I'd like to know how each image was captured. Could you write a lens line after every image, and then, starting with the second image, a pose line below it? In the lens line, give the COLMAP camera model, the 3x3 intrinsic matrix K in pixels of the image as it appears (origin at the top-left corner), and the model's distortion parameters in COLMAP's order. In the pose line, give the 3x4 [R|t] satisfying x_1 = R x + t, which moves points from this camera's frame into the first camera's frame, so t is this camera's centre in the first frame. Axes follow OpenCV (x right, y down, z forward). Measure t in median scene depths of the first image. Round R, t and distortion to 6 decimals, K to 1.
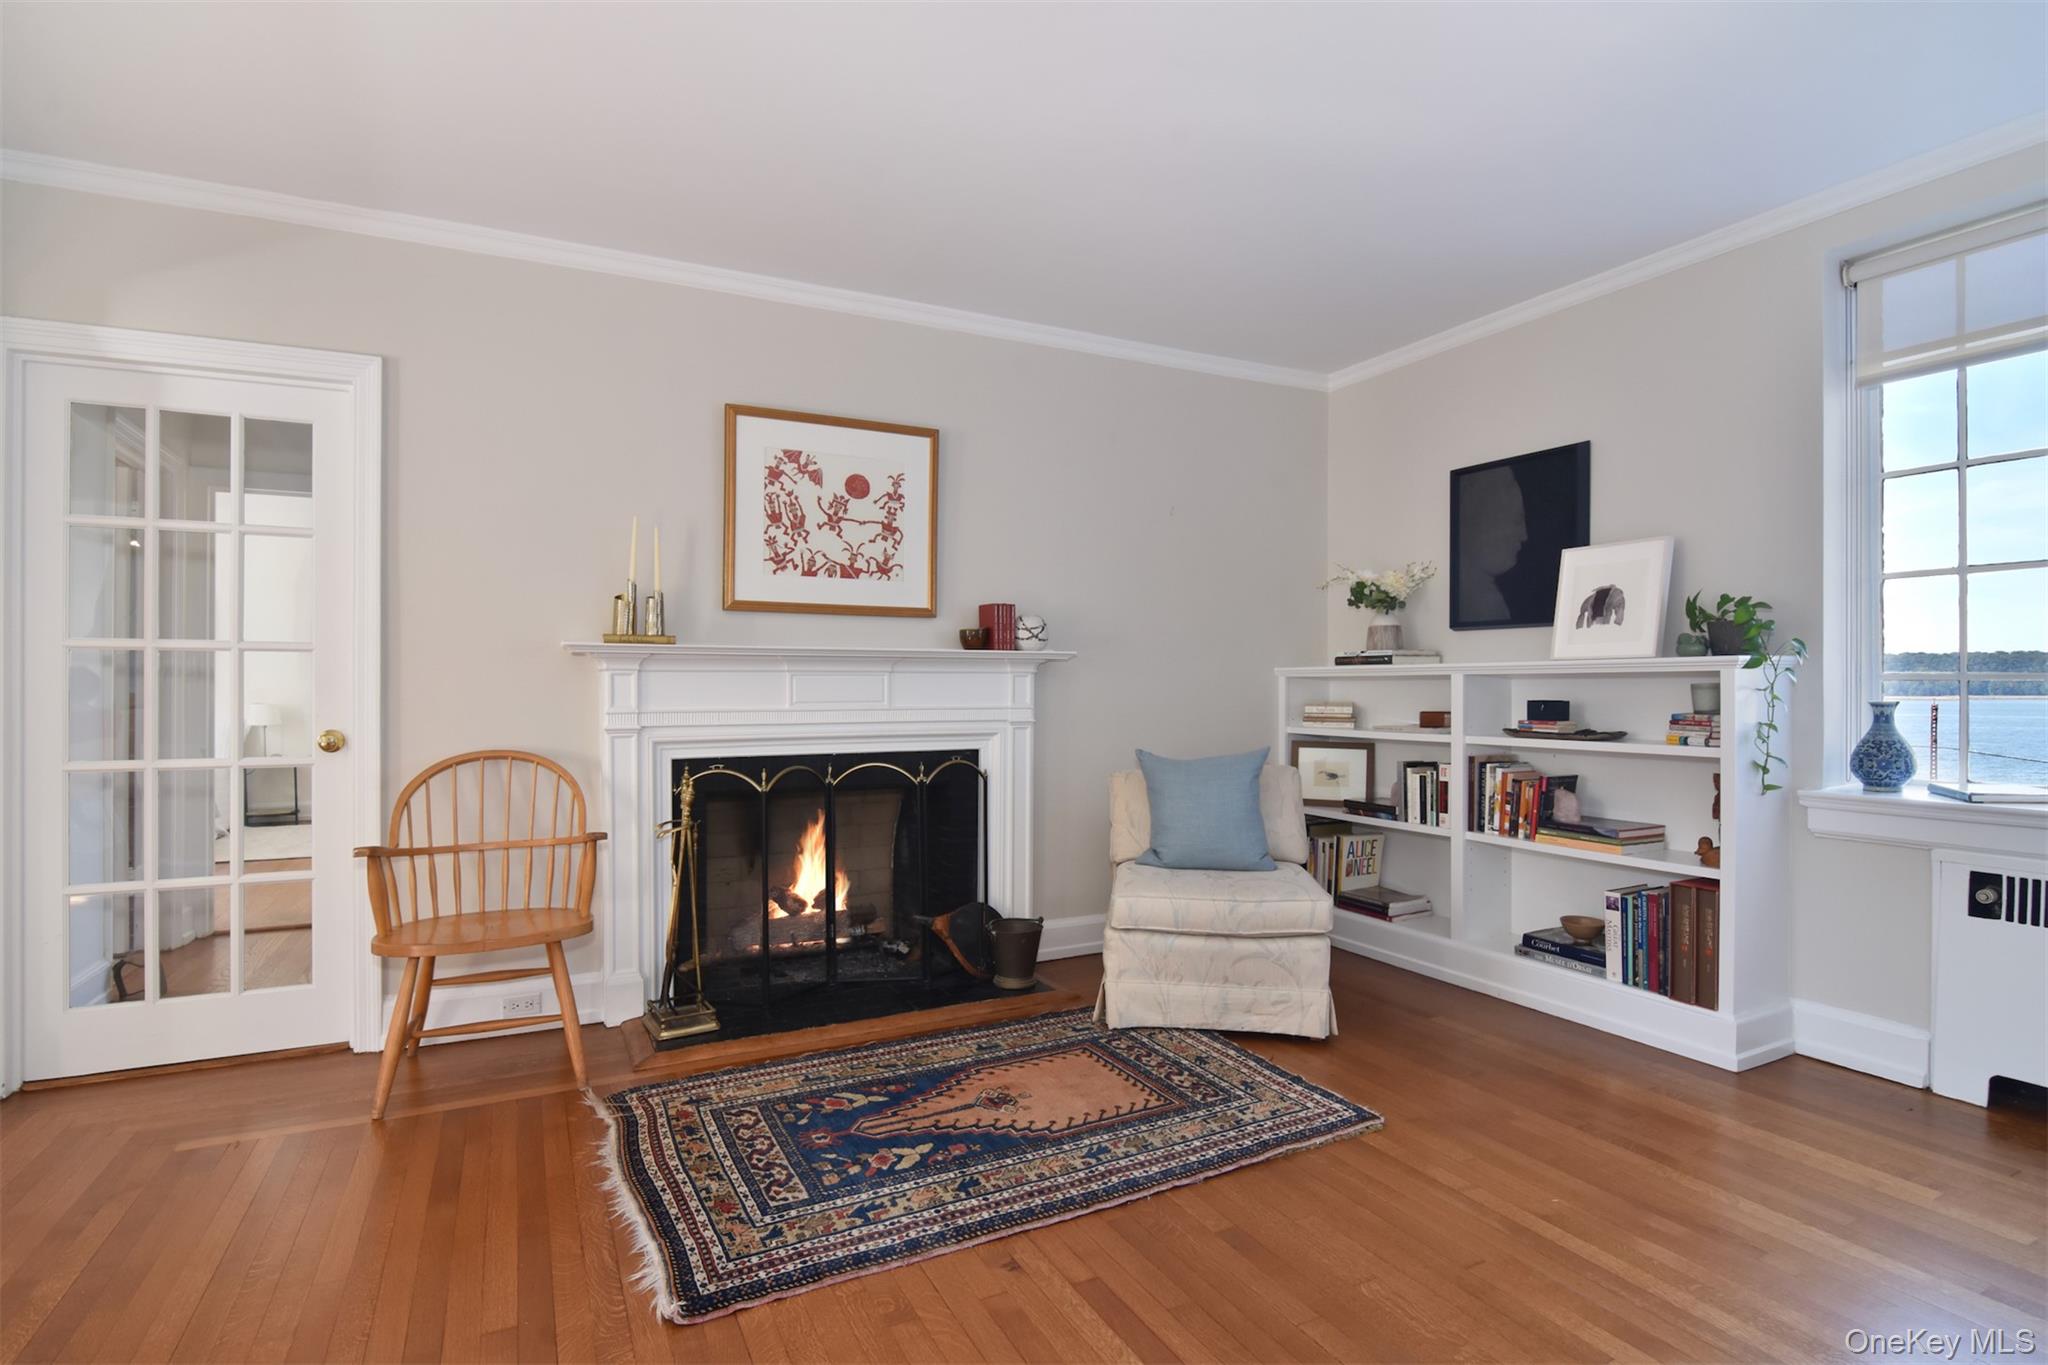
lens RADIAL K [[1005.7, 0, 1009.3], [0, 1005.7, 687.1], [0, 0, 1]] dist [-0.016769, -0.004797]
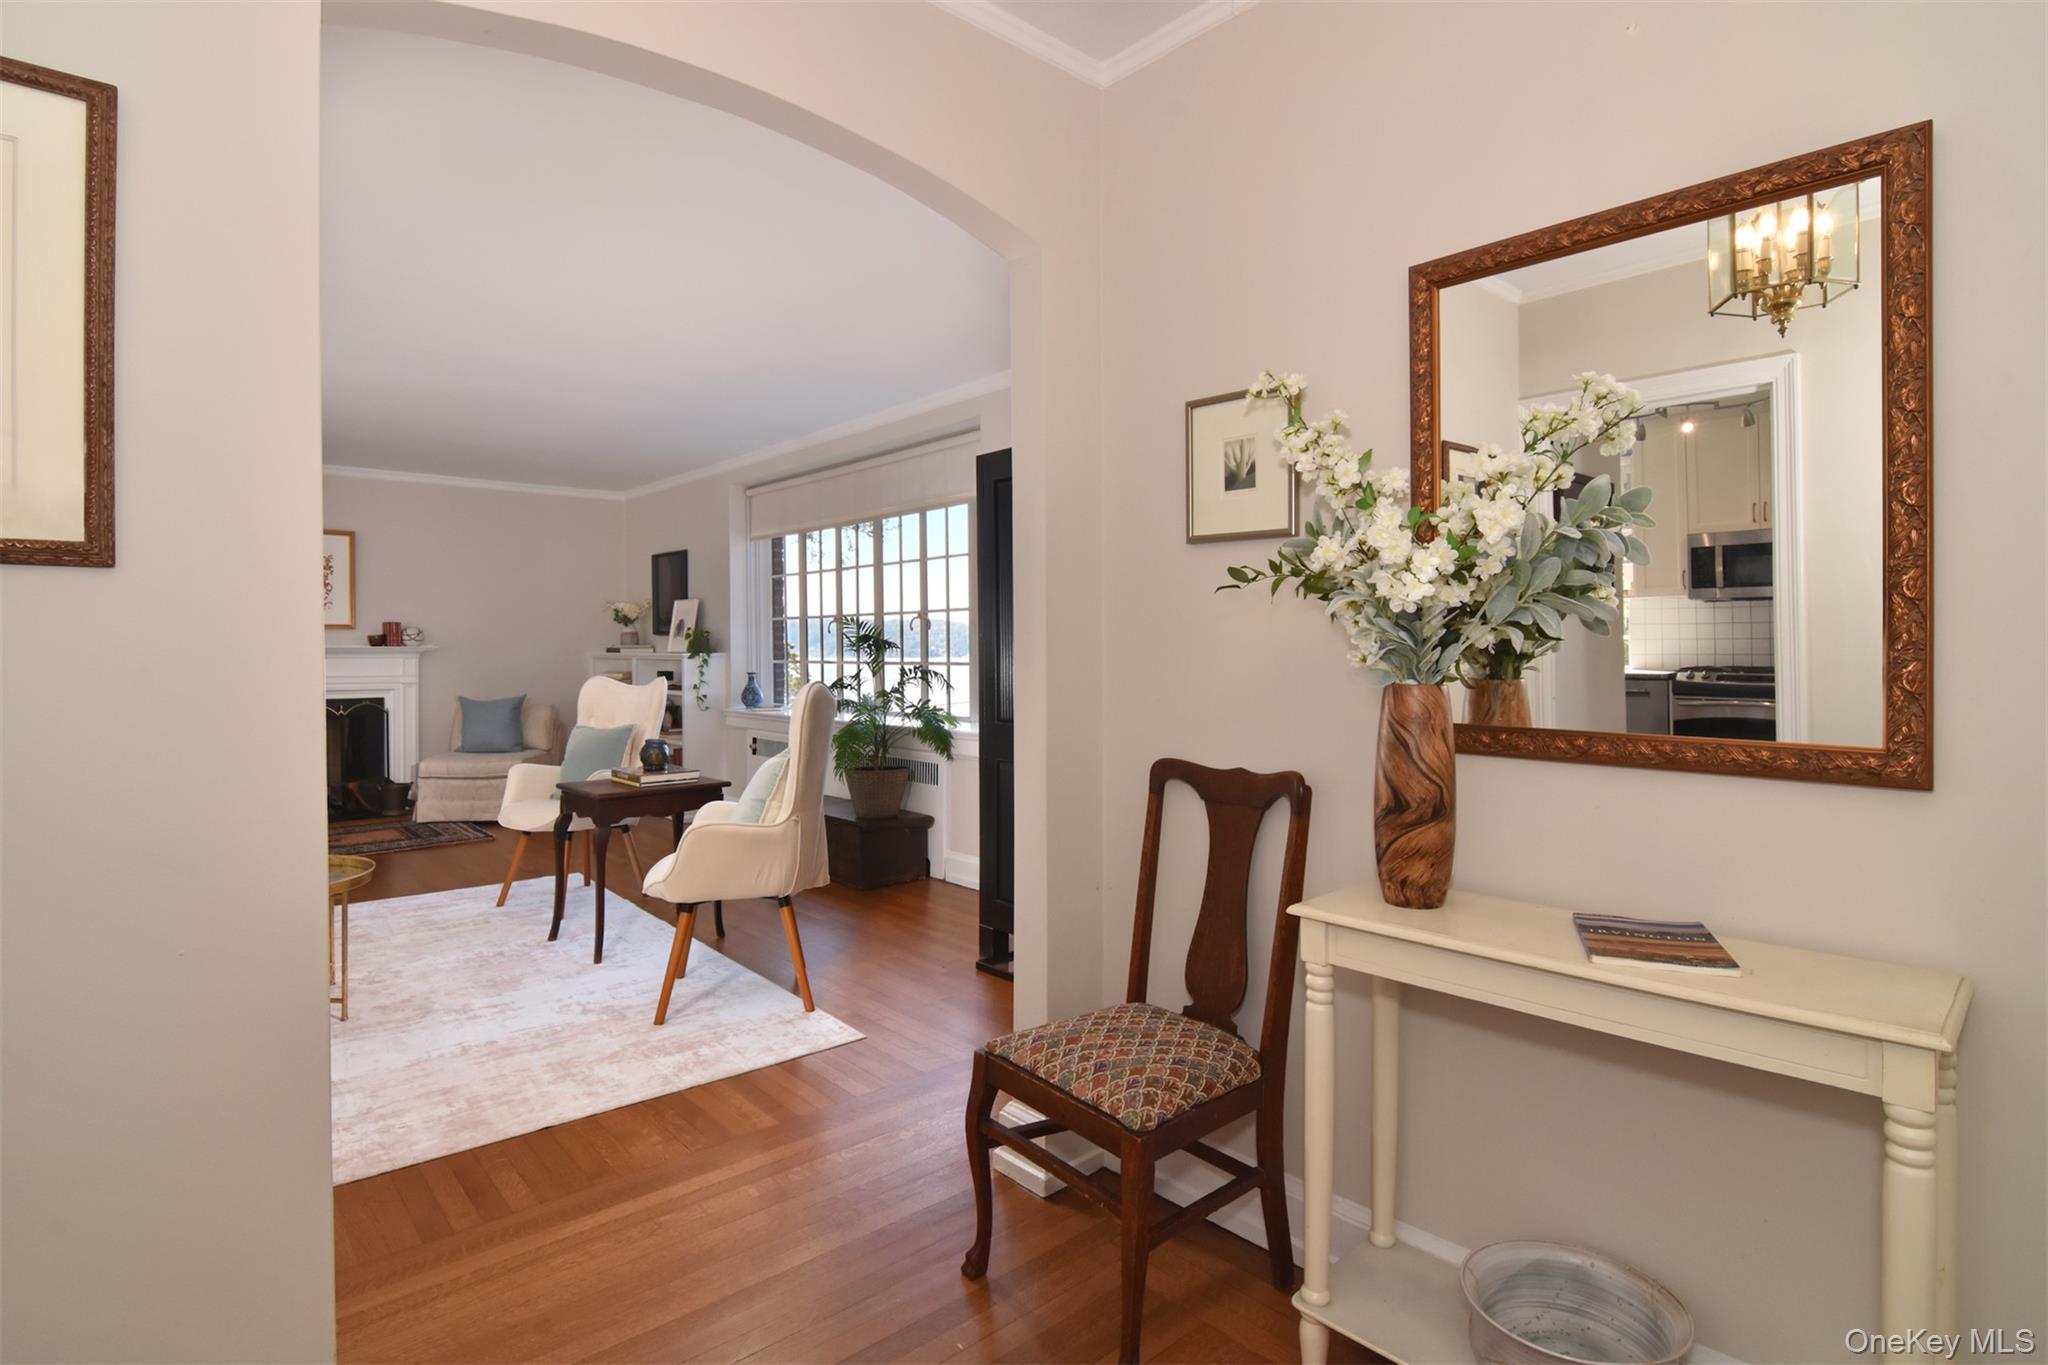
lens RADIAL K [[1005.7, 0, 1014.3], [0, 1005.7, 676.0], [0, 0, 1]] dist [-0.016769, -0.004797]
pose [[0.963880, -0.005447, 0.266281, 0.714730], [-0.000758, 0.999731, 0.023195, -0.028150], [-0.266336, -0.022560, 0.963616, -1.322711]]
